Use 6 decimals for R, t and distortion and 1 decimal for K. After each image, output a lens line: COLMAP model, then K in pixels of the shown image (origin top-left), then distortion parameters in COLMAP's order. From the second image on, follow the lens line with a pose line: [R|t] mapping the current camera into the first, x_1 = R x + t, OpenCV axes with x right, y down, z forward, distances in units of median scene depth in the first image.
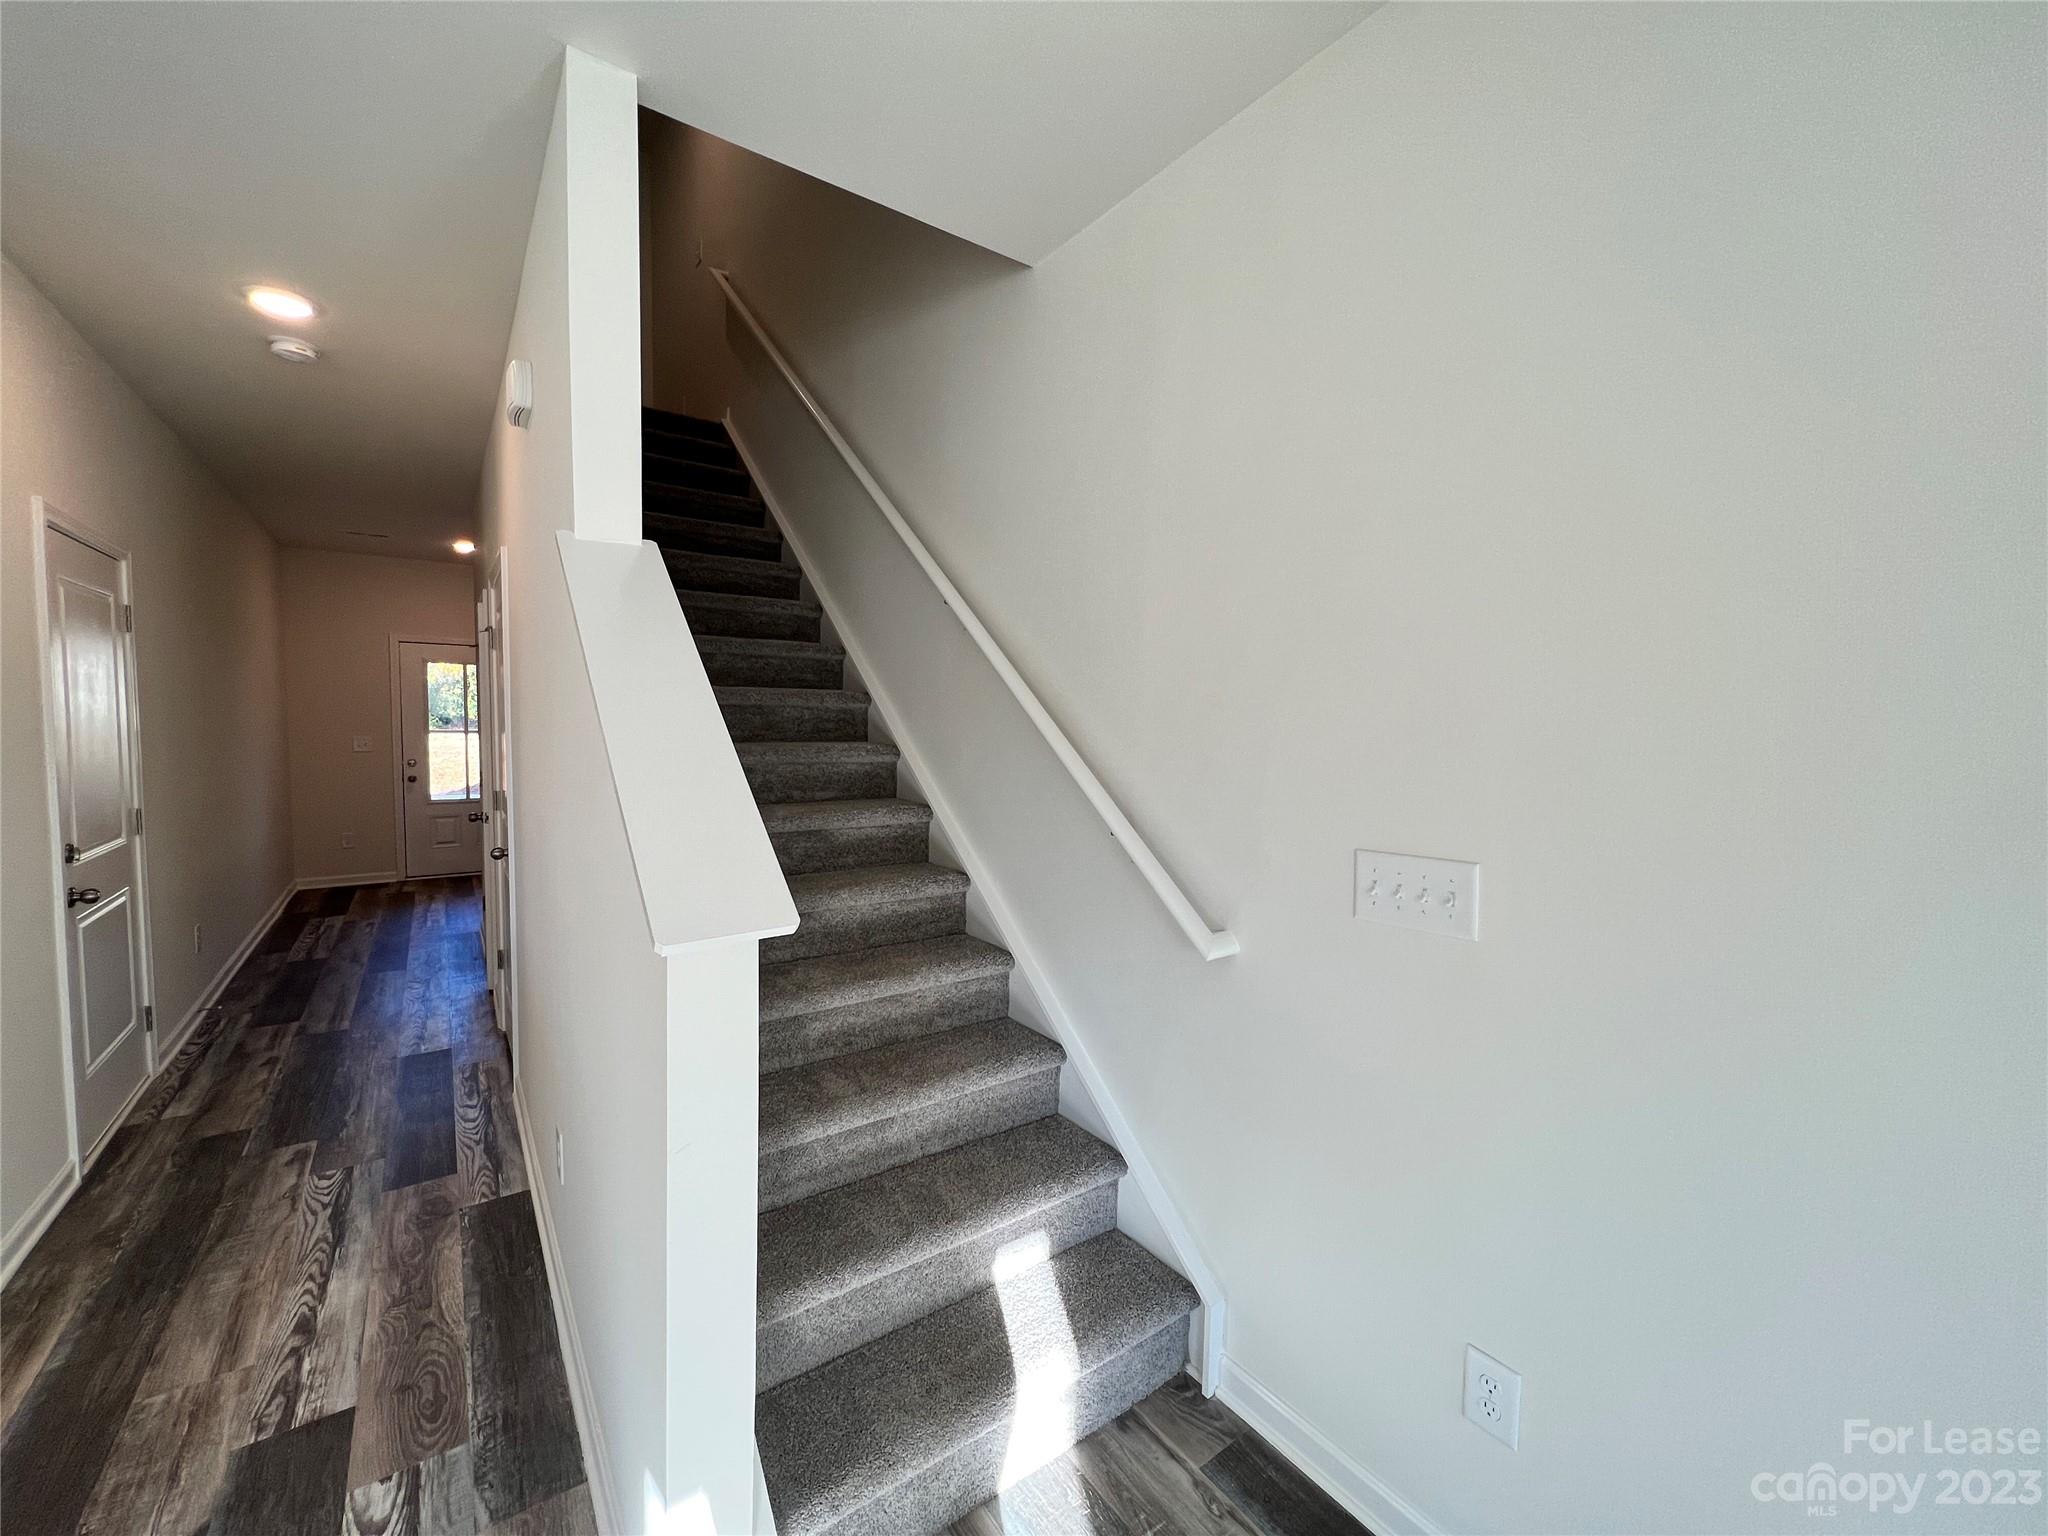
lens RADIAL K [[817.3, 0, 1021.4], [0, 817.3, 767.1], [0, 0, 1]] dist [0.004062, 0.000897]
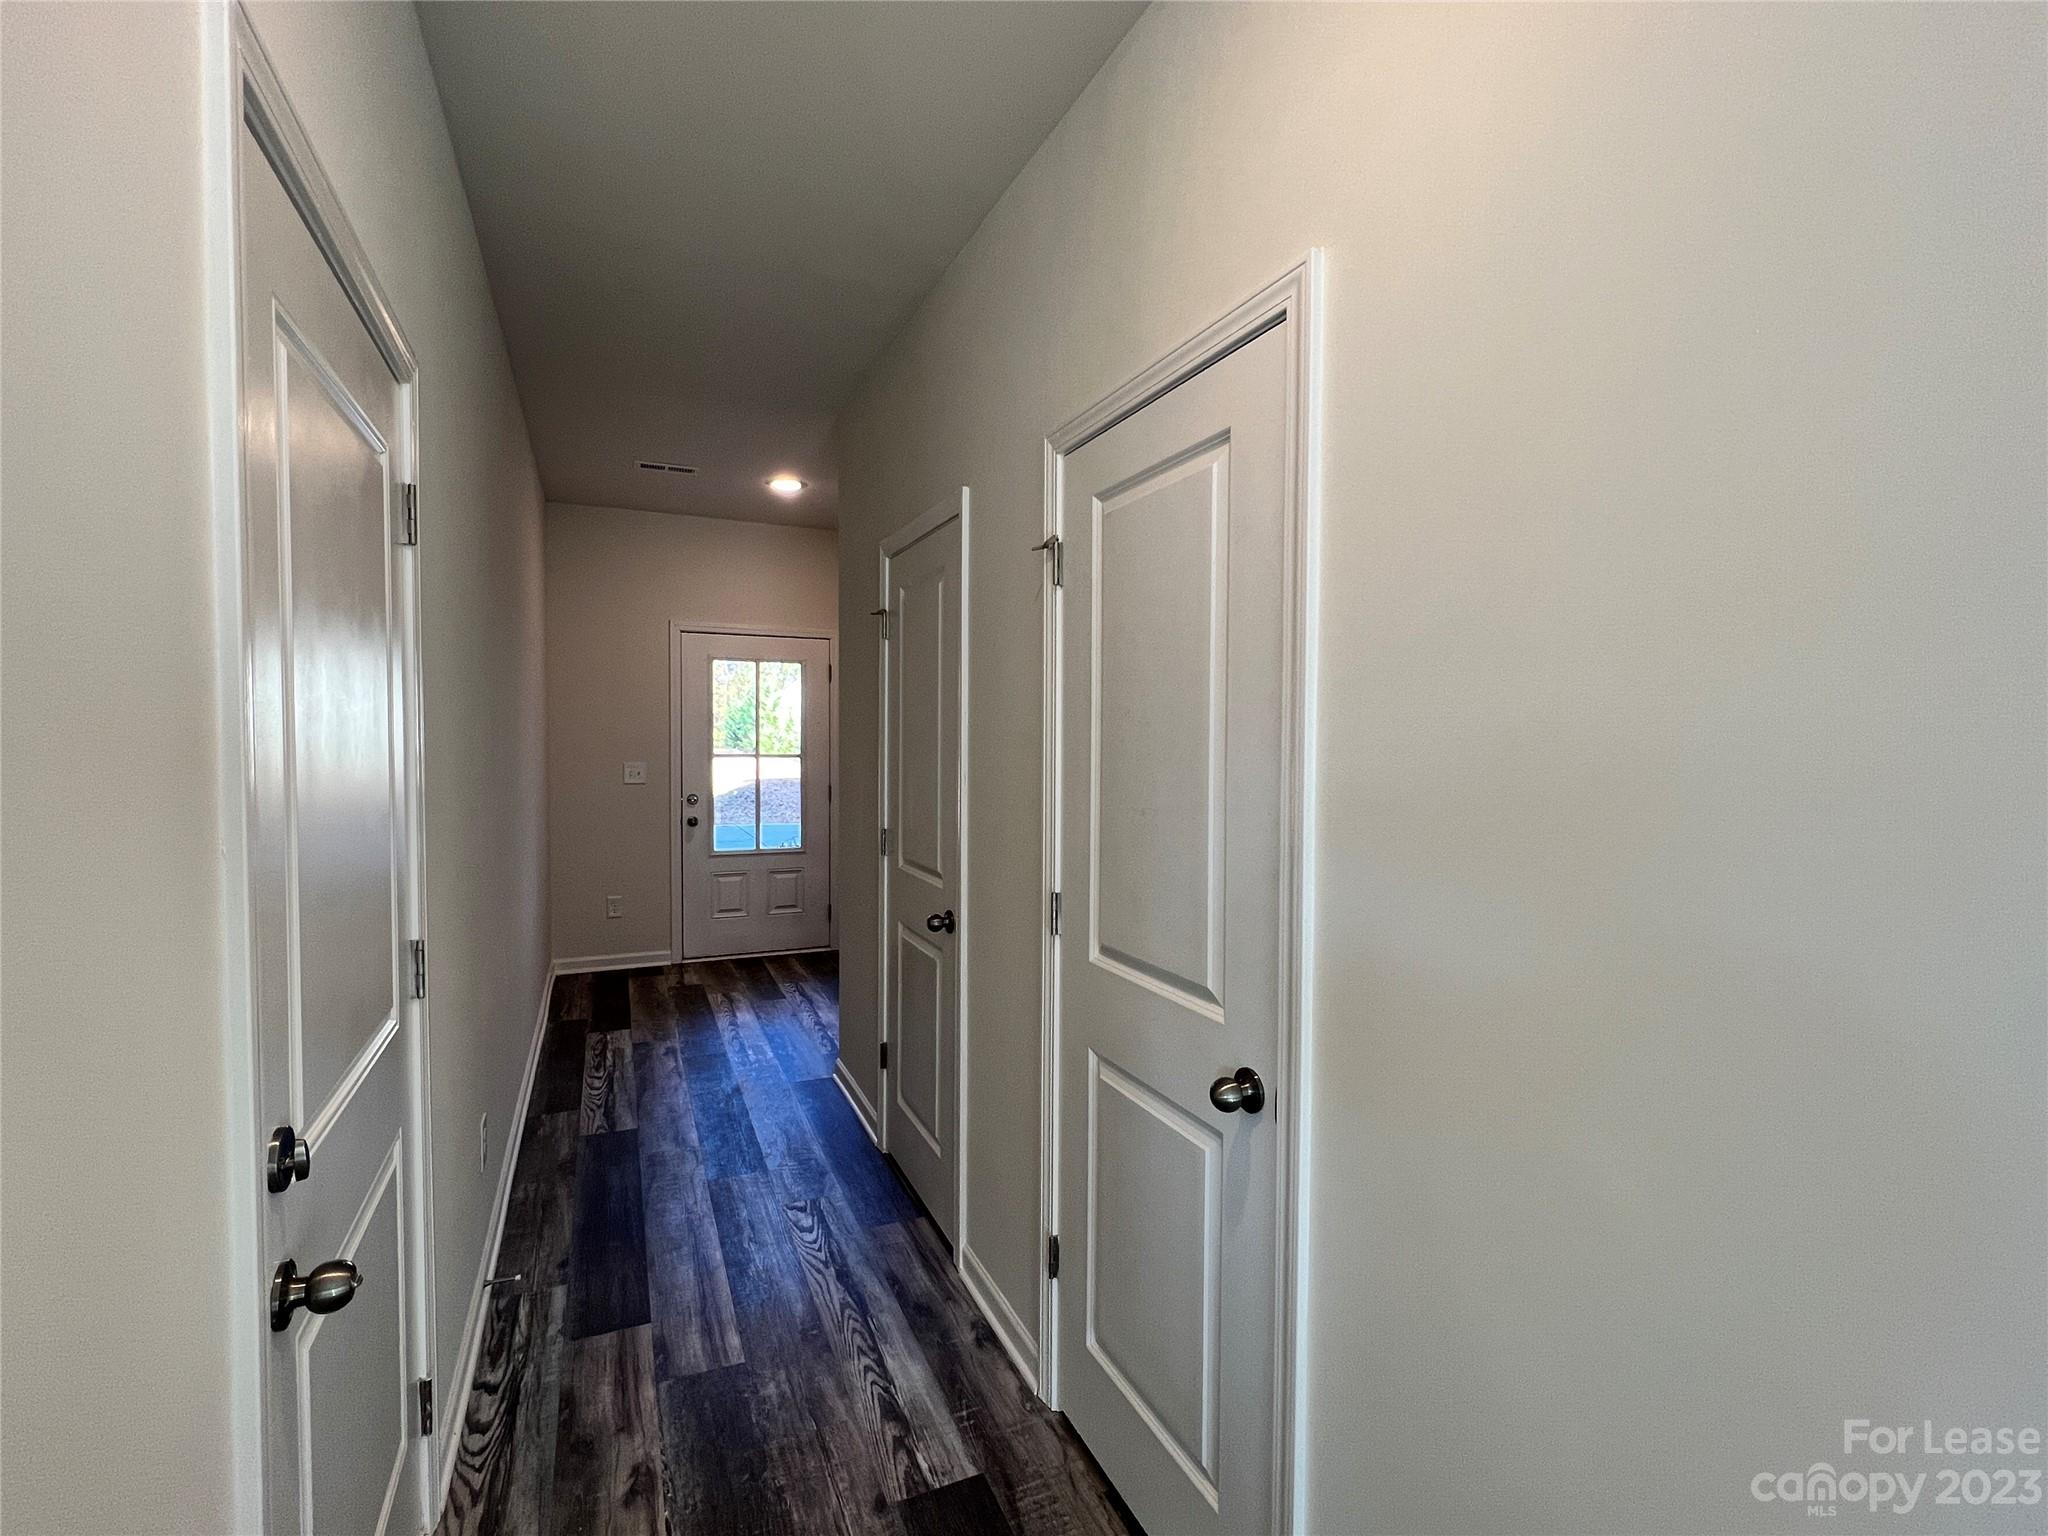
lens RADIAL K [[912.7, 0, 1021.6], [0, 912.7, 766.7], [0, 0, 1]] dist [0.000380, 0.000070]
pose [[0.981592, 0.000292, -0.190987, -0.430218], [-0.004925, 0.999705, -0.023785, -0.023075], [0.190924, 0.024288, 0.981304, 0.375222]]
